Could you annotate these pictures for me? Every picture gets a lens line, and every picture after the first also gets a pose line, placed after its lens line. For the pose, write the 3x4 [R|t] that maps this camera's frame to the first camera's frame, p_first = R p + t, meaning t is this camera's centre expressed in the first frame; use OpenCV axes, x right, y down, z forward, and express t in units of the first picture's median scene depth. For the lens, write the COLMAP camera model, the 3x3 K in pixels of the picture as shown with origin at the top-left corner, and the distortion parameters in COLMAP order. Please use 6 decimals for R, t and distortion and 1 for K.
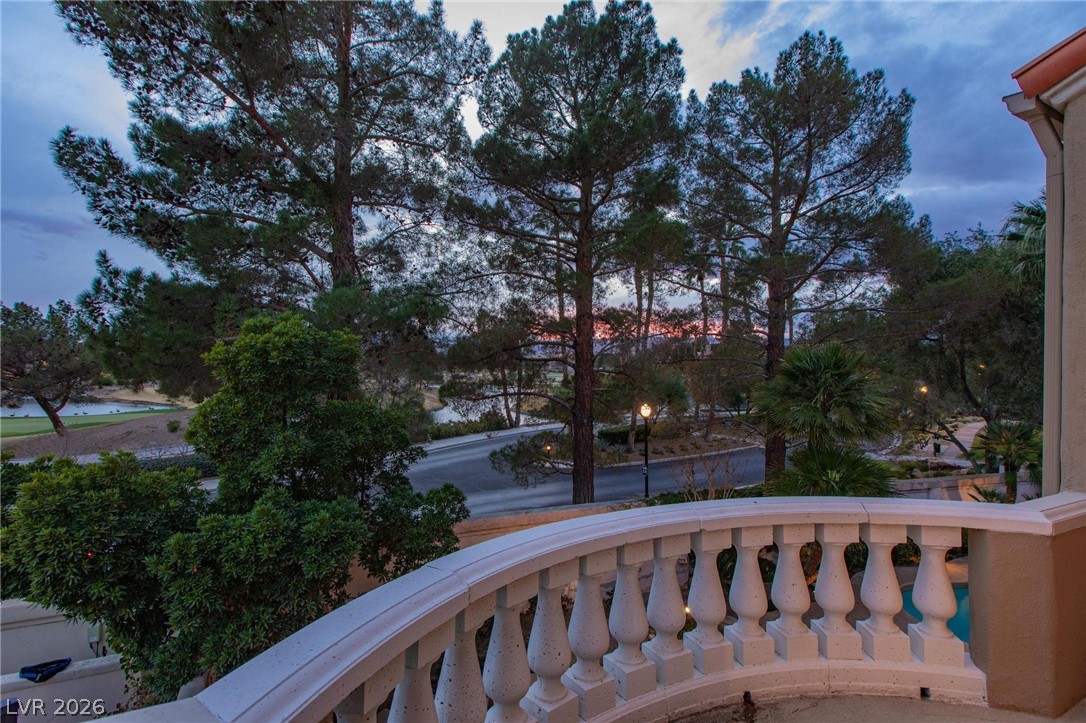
lens RADIAL K [[505.5, 0, 529.9], [0, 505.5, 370.3], [0, 0, 1]] dist [0.001271, -0.004510]
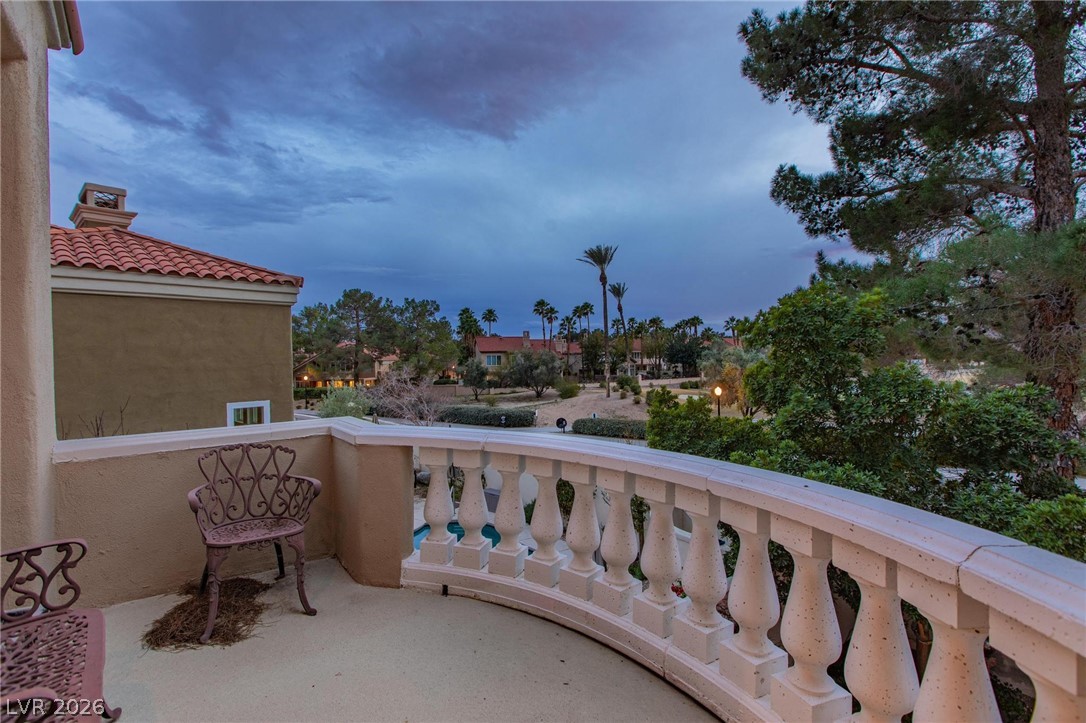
lens RADIAL K [[499.1, 0, 542.0], [0, 499.1, 361.5], [0, 0, 1]] dist [-0.004455, -0.000236]
pose [[0.167011, -0.006476, -0.985934, 0.185354], [0.019439, 0.999806, -0.003274, 0.017954], [0.985763, -0.018619, 0.167105, 0.101524]]
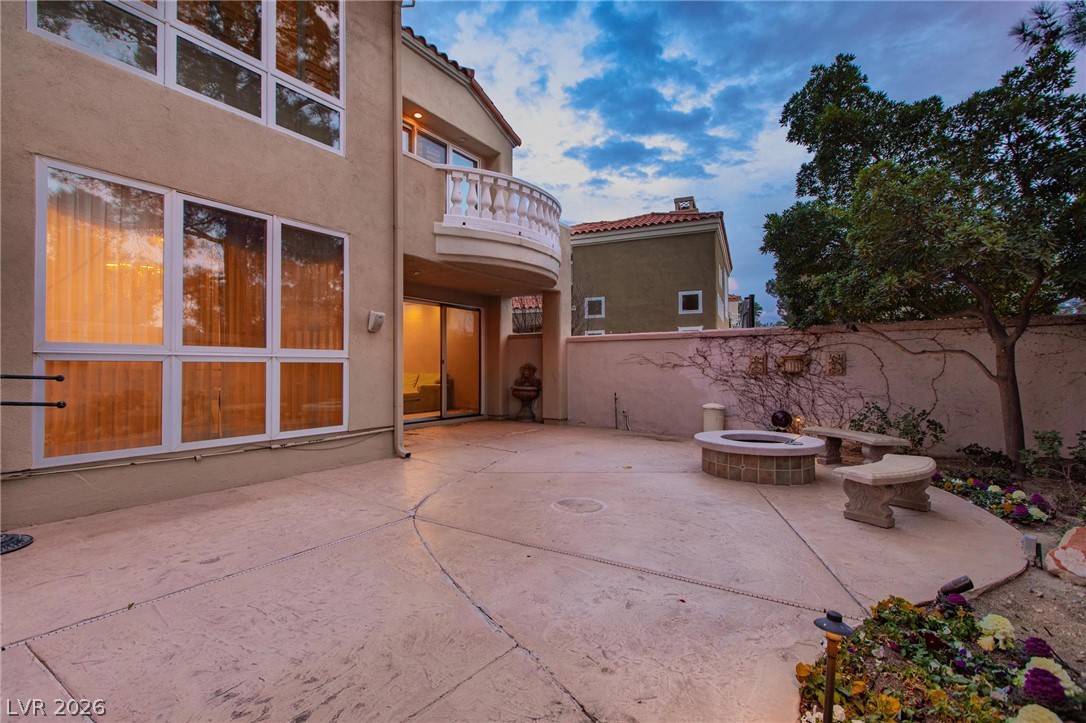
lens RADIAL K [[484.6, 0, 539.8], [0, 484.6, 362.2], [0, 0, 1]] dist [0.001300, -0.000083]
pose [[-0.880108, -0.017954, -0.474434, 0.318902], [-0.009077, 0.999738, -0.020994, 0.274318], [0.474687, -0.014170, -0.880041, 0.698145]]
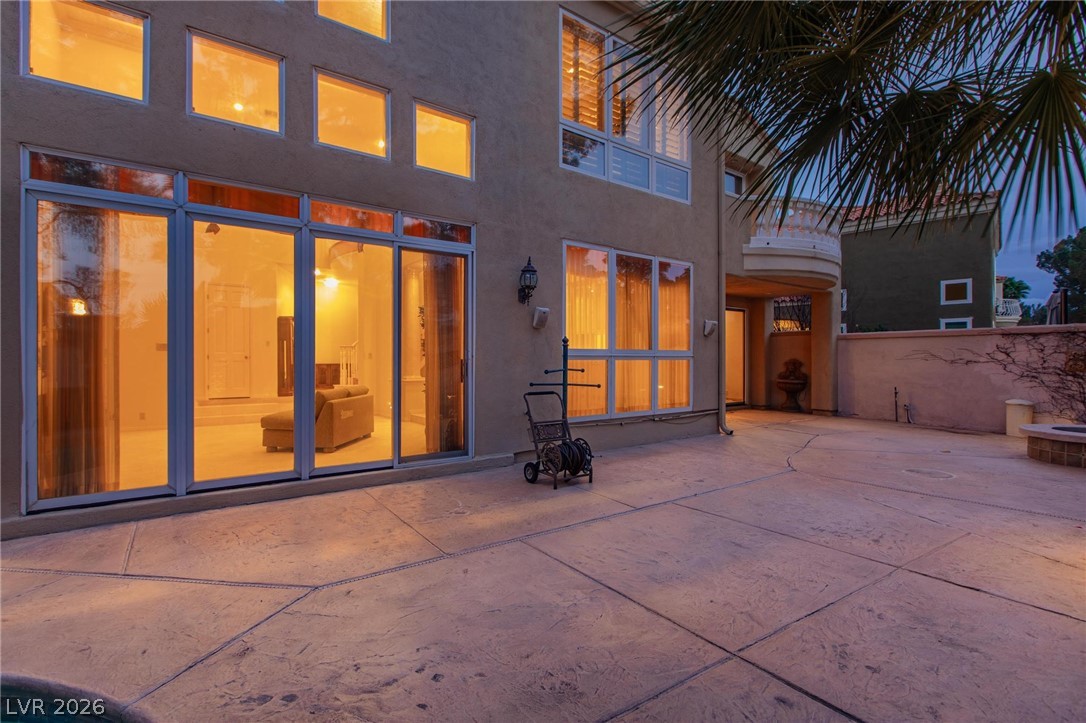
lens RADIAL K [[495.7, 0, 543.4], [0, 495.7, 361.0], [0, 0, 1]] dist [-0.003244, -0.000327]
pose [[-0.987274, -0.014308, -0.158383, 0.538800], [-0.014118, 0.999898, -0.002323, 0.272484], [0.158400, -0.000058, -0.987375, 0.791935]]
